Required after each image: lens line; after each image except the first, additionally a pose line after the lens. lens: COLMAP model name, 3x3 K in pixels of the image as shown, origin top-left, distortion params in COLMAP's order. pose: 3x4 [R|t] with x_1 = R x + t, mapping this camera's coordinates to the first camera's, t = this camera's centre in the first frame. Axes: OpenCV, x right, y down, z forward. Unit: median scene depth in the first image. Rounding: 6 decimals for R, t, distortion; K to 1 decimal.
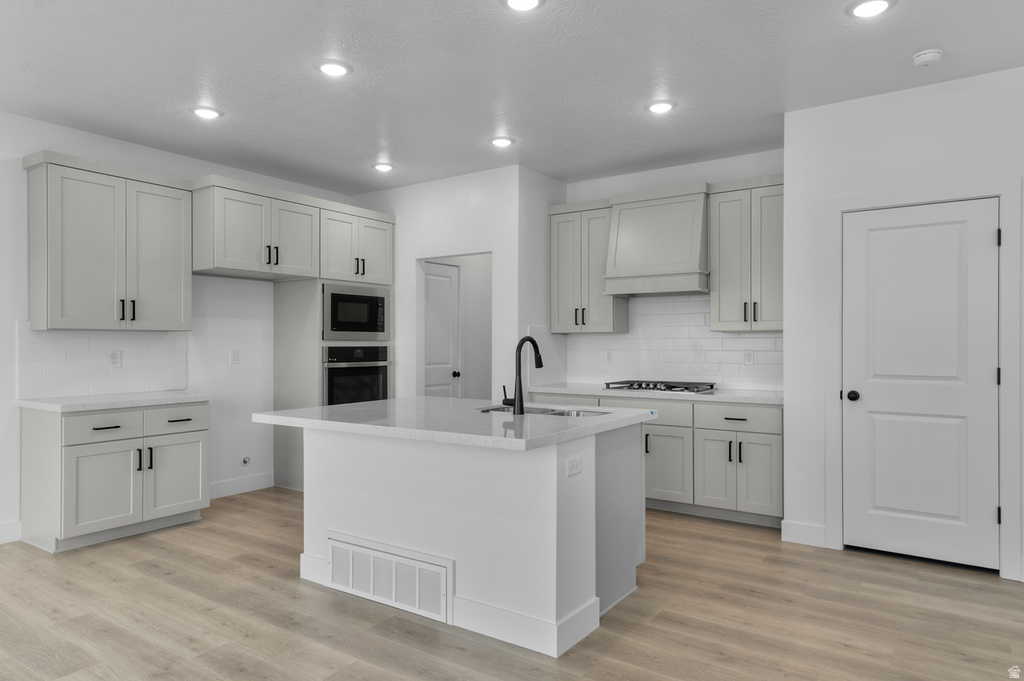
lens RADIAL K [[650.3, 0, 521.9], [0, 650.3, 340.8], [0, 0, 1]] dist [0.024321, -0.000049]
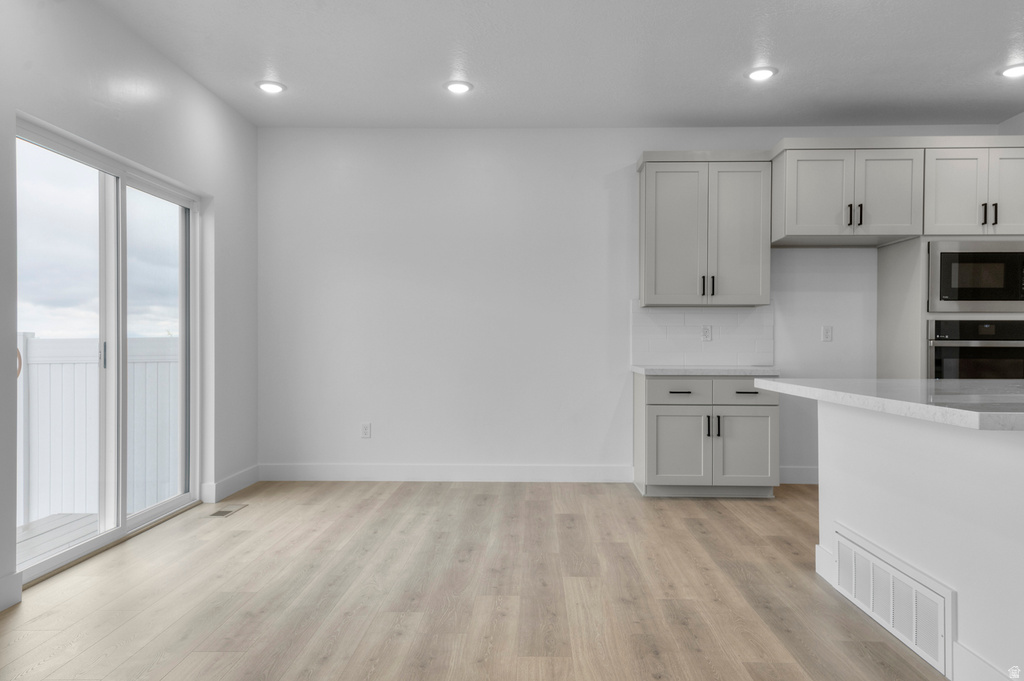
lens RADIAL K [[706.5, 0, 518.5], [0, 706.5, 340.6], [0, 0, 1]] dist [0.042363, -0.006851]
pose [[0.551628, 0.000859, -0.834090, 0.199249], [-0.000622, 1.000000, 0.000618, 0.044407], [0.834090, 0.000178, 0.551628, 0.119202]]
